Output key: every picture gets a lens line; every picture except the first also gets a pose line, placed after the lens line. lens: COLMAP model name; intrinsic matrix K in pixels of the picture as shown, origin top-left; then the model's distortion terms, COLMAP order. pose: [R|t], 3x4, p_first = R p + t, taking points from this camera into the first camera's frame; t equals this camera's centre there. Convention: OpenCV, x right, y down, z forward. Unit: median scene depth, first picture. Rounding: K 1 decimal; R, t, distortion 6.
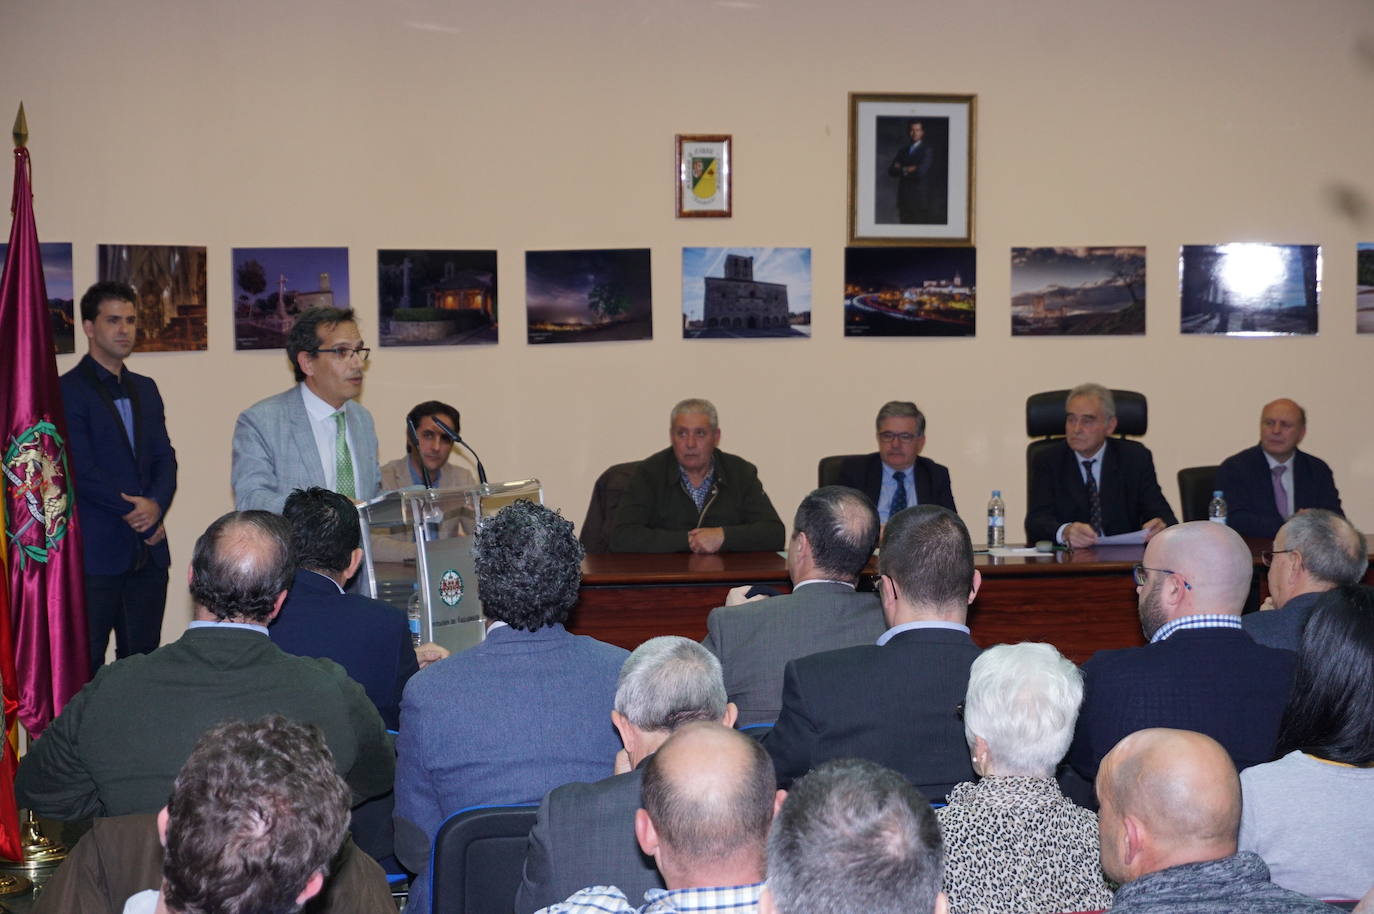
lens RADIAL K [[2862.5, 0, 689.6], [0, 2862.5, 459.6], [0, 0, 1]] dist [0.011015, 0.317345]
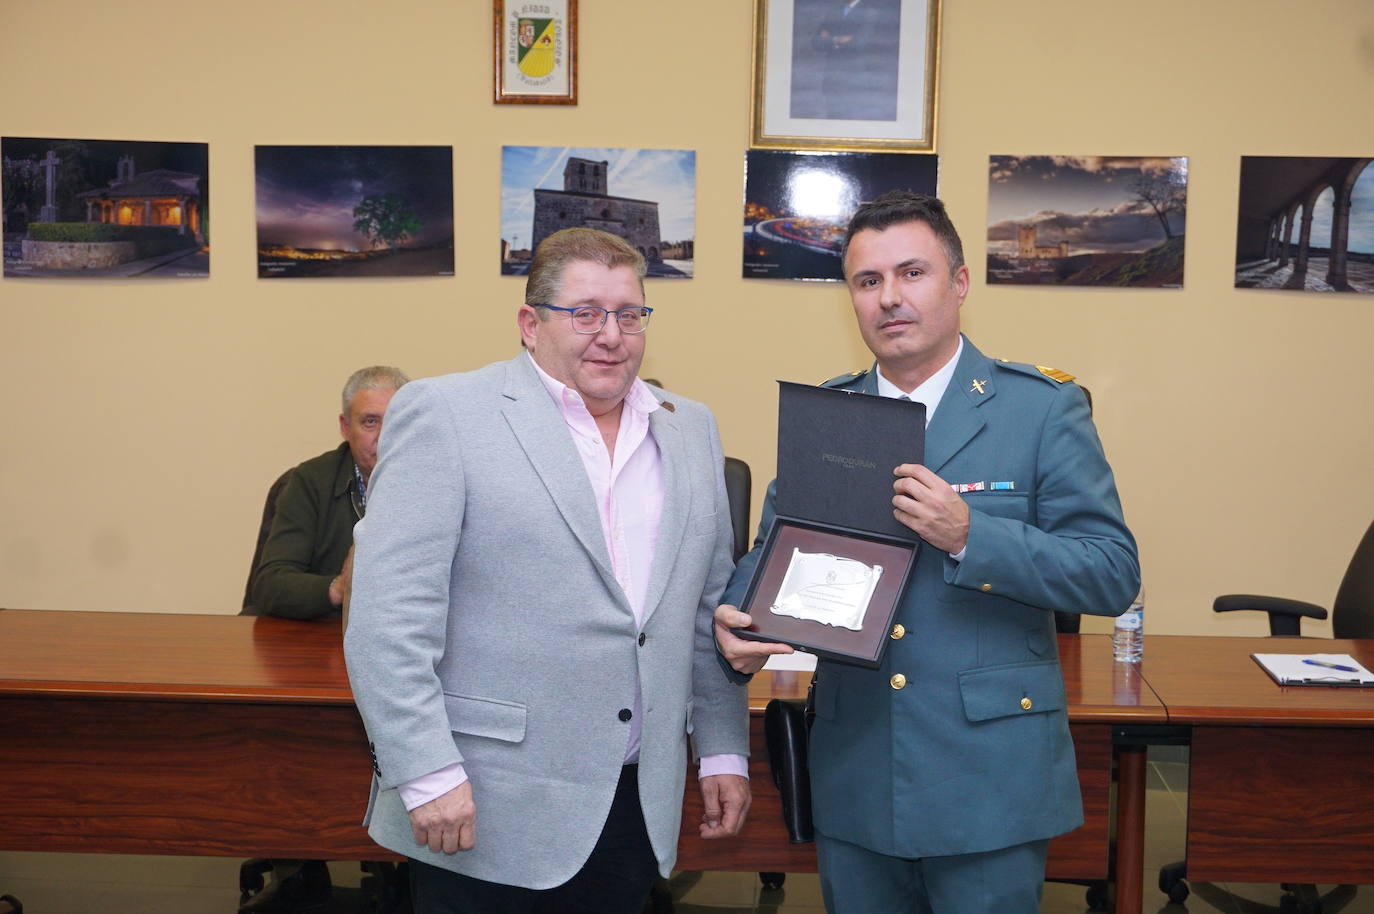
lens RADIAL K [[2251.2, 0, 687.9], [0, 2251.2, 458.3], [0, 0, 1]] dist [-0.010584, 0.092044]
pose [[0.977137, 0.044964, -0.207802, 0.160129], [-0.034774, 0.998019, 0.052431, -0.027469], [0.209748, -0.044006, 0.976765, 0.457745]]
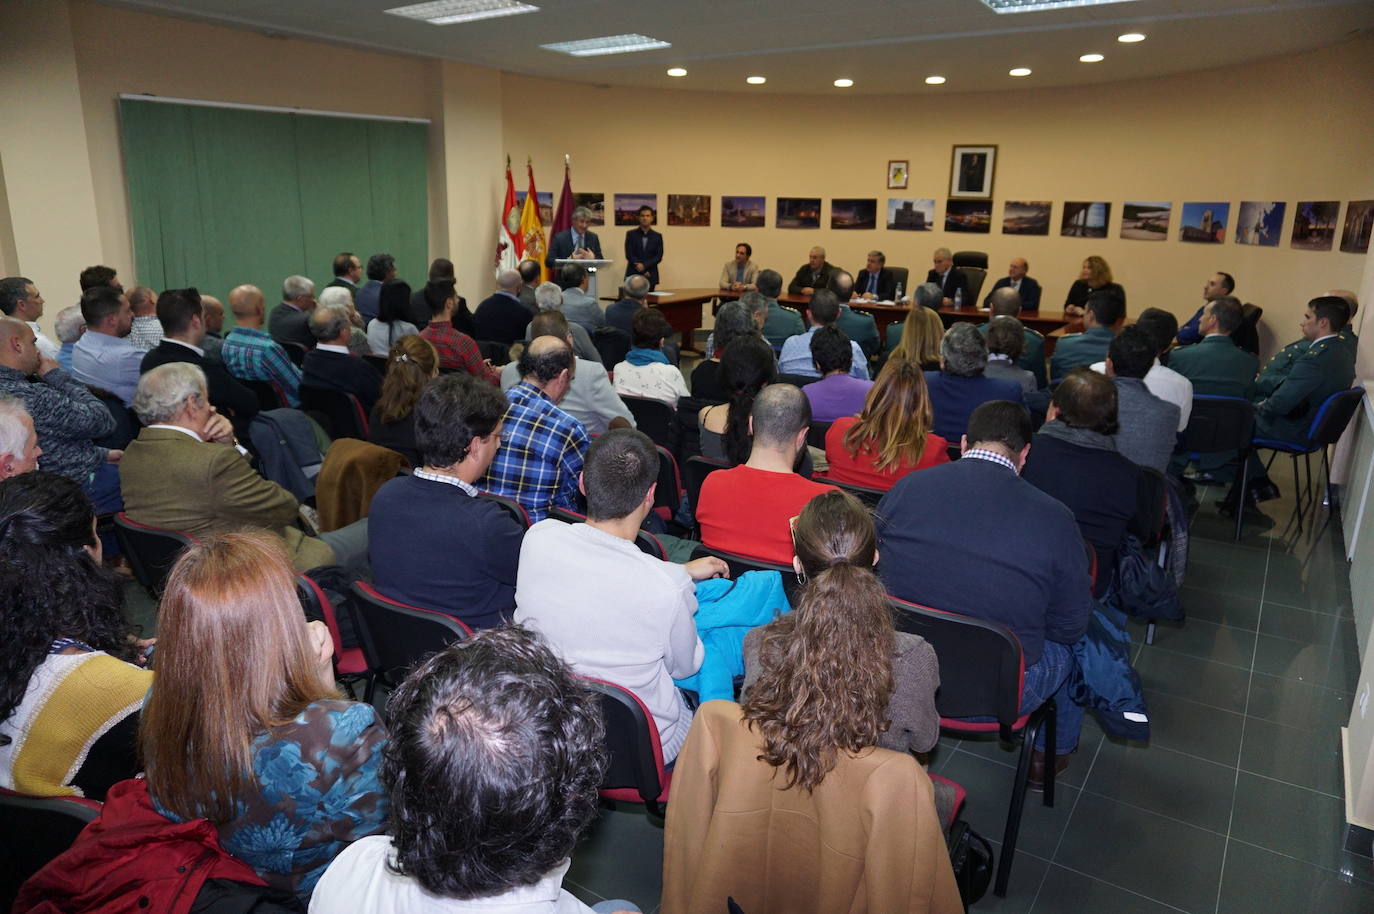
lens RADIAL K [[891.0, 0, 685.5], [0, 891.0, 458.5], [0, 0, 1]] dist [-0.064403, 0.037791]
pose [[0.717790, 0.204526, -0.665542, 0.519548], [-0.063177, 0.971071, 0.230280, -0.008469], [0.693387, -0.123245, 0.709947, 0.147207]]
